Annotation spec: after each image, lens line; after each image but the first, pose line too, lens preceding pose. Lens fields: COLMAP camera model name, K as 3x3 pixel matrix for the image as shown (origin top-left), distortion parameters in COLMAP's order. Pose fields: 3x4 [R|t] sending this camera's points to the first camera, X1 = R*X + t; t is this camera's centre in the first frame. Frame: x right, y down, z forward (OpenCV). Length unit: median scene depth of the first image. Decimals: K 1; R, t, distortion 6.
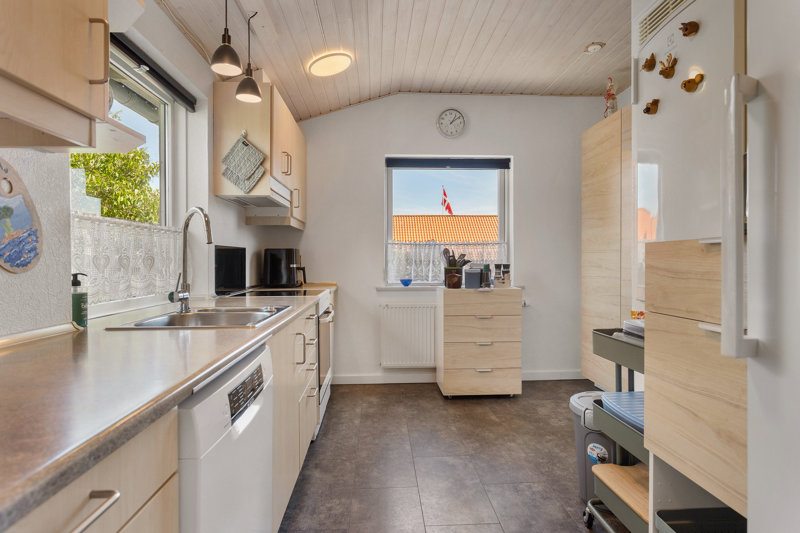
lens RADIAL K [[437.1, 0, 401.8], [0, 437.1, 266.8], [0, 0, 1]] dist [-0.000853, 0.000345]
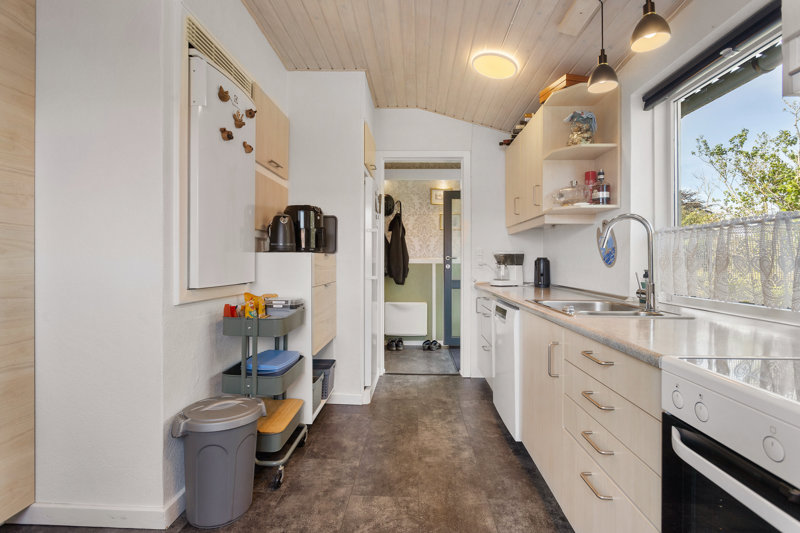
lens RADIAL K [[383.0, 0, 400.0], [0, 383.0, 266.5], [0, 0, 1]] dist [-0.004016, 0.000254]
pose [[-0.995532, -0.013223, 0.093498, 0.009353], [-0.010740, 0.999578, 0.027005, -0.010756], [-0.093816, 0.025880, -0.995253, 1.017316]]
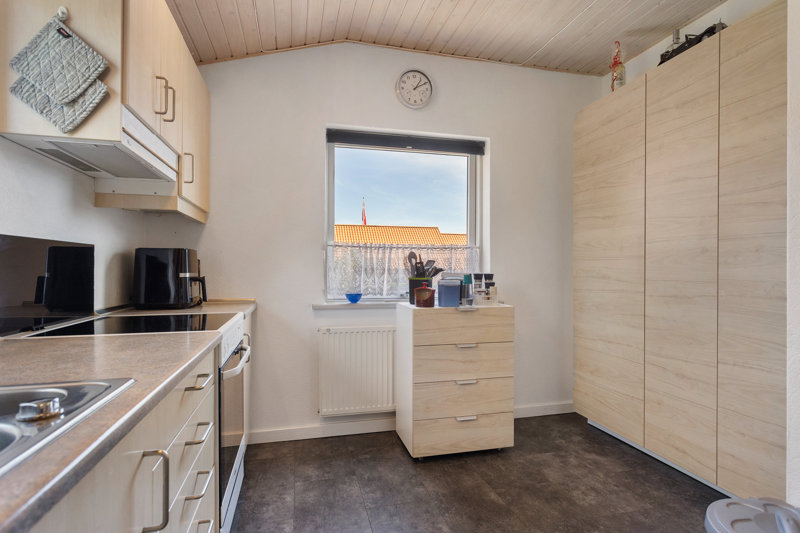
lens RADIAL K [[390.4, 0, 402.4], [0, 390.4, 272.4], [0, 0, 1]] dist [0.001562, 0.000449]
pose [[0.977950, 0.004626, 0.208789, -0.053372], [-0.003466, 0.999976, -0.005923, -0.003745], [-0.208811, 0.005069, 0.977943, 0.365558]]
